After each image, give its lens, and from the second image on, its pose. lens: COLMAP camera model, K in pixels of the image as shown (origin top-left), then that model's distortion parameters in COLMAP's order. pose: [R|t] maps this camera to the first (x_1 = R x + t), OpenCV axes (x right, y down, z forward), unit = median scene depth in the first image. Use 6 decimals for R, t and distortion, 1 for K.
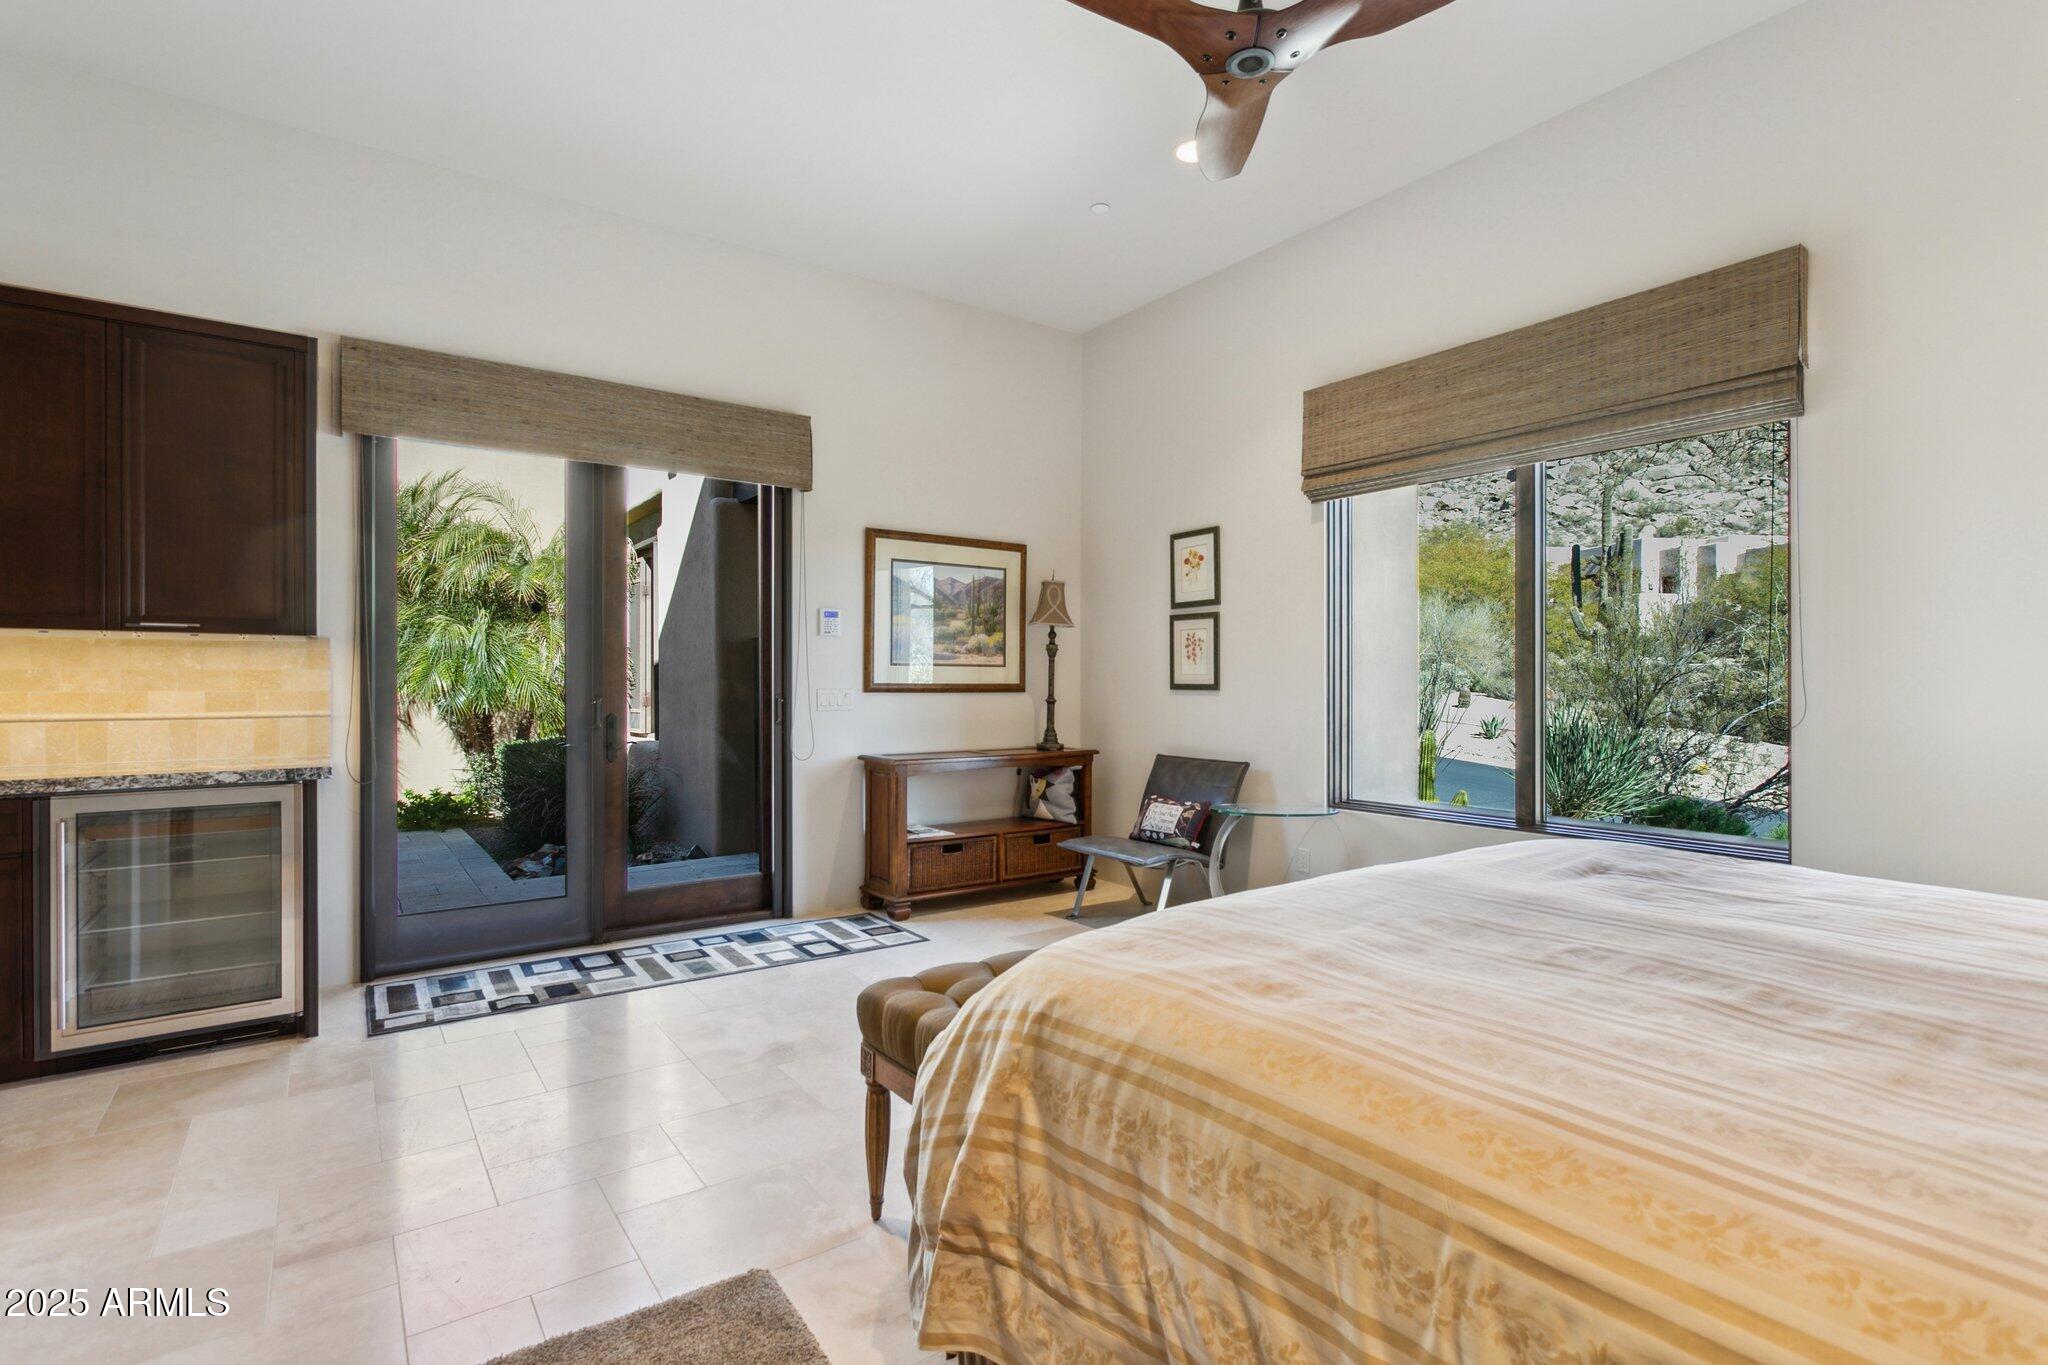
lens RADIAL K [[970.5, 0, 1018.0], [0, 970.5, 680.6], [0, 0, 1]] dist [-0.001672, 0.004017]
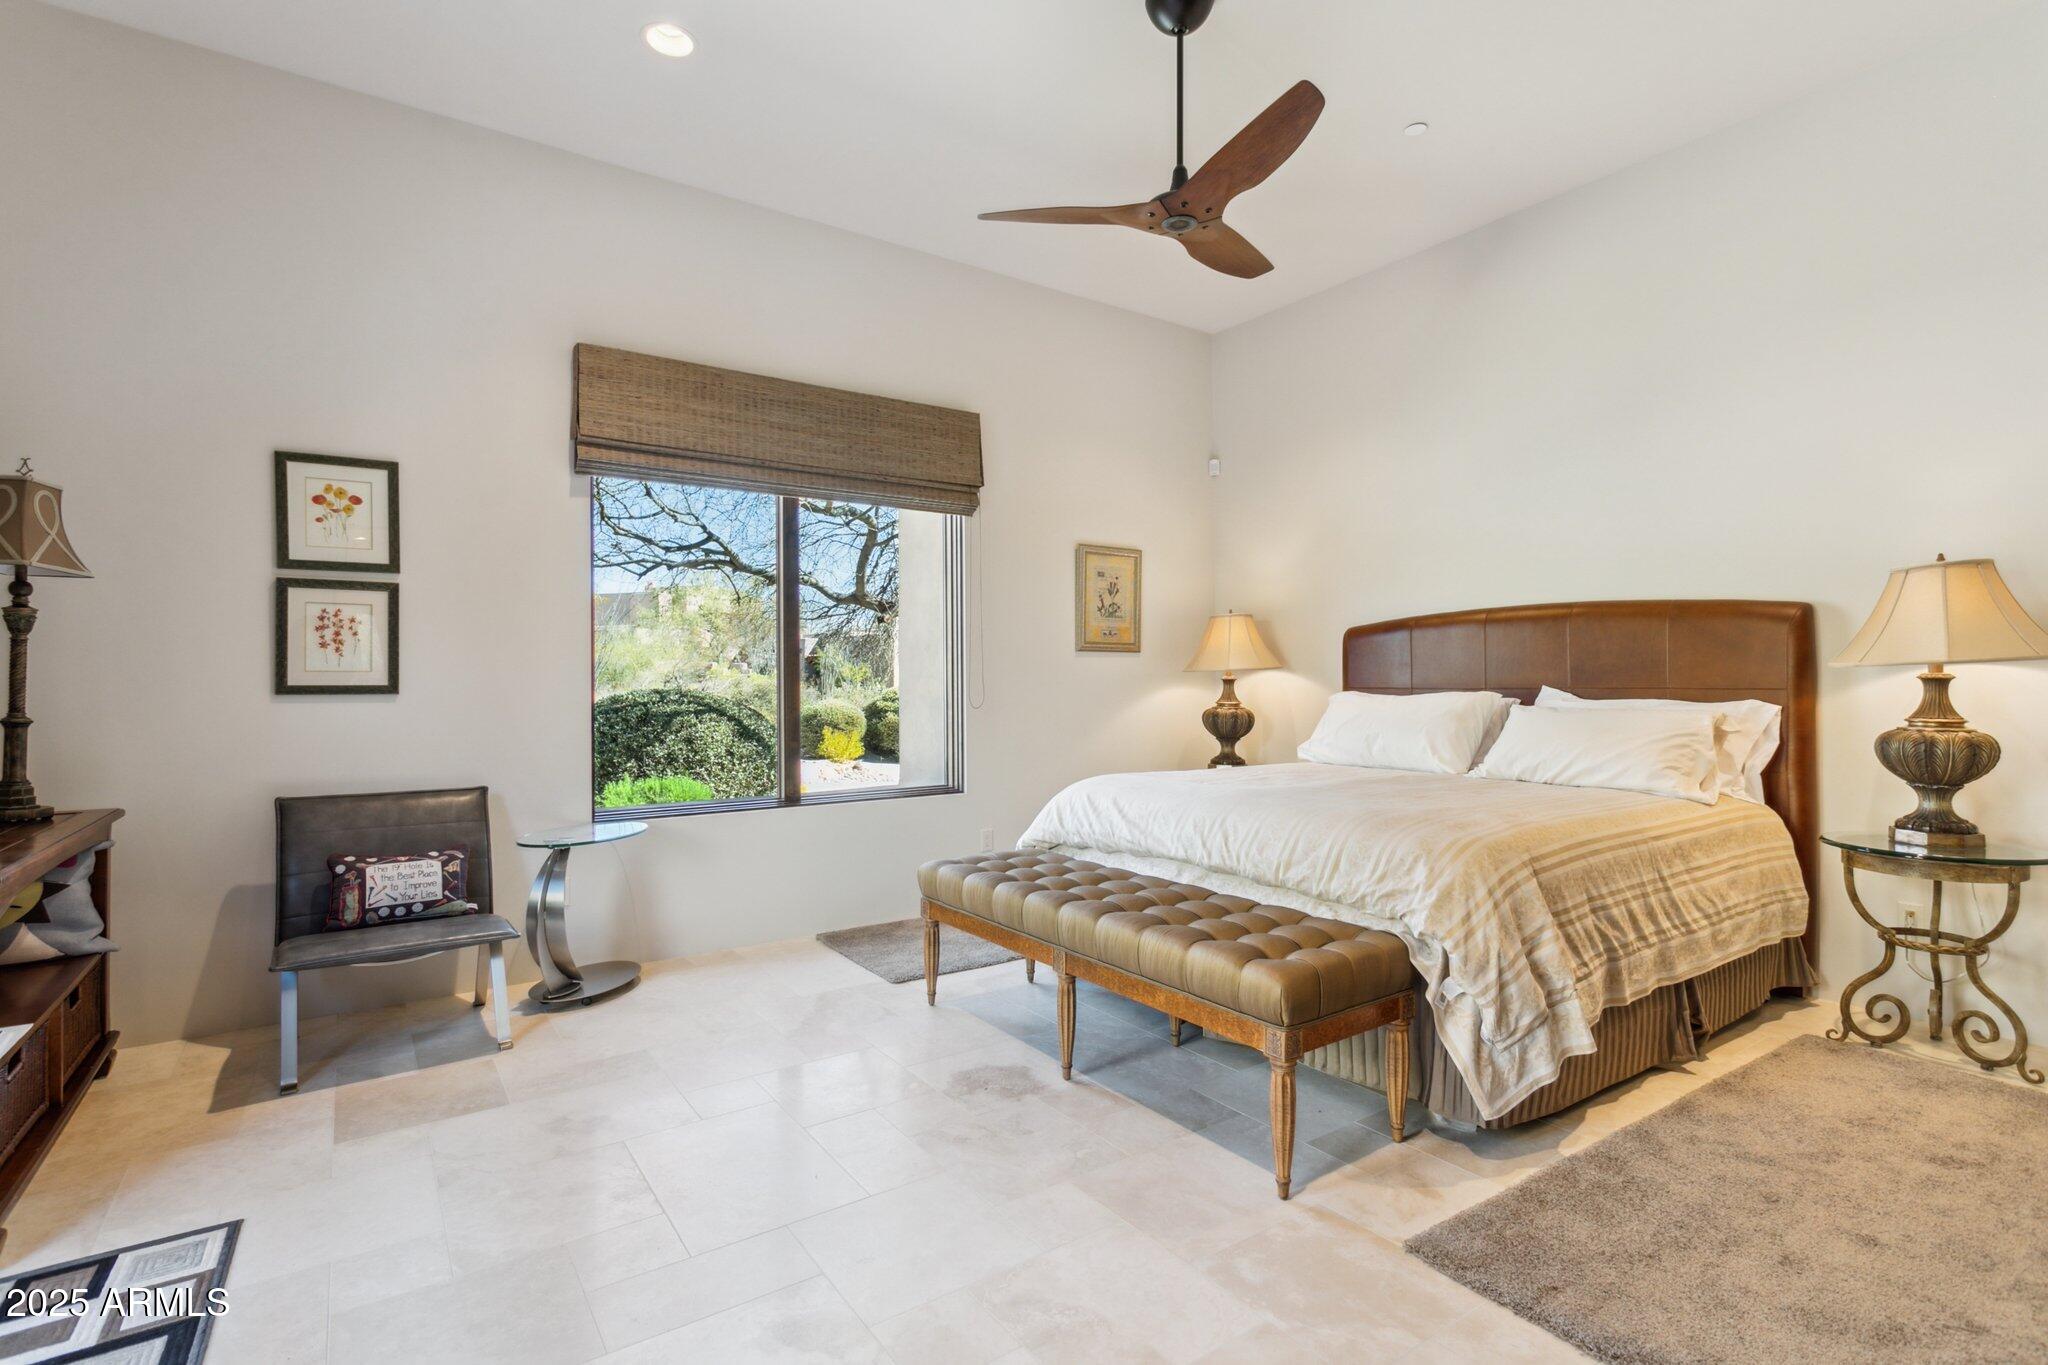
lens RADIAL K [[970.5, 0, 1025.7], [0, 970.5, 684.4], [0, 0, 1]] dist [-0.001672, 0.004017]
pose [[0.013154, -0.004308, 0.999904, -0.493354], [0.004221, 0.999982, 0.004252, 0.001908], [-0.999905, 0.004164, 0.013172, 0.527677]]
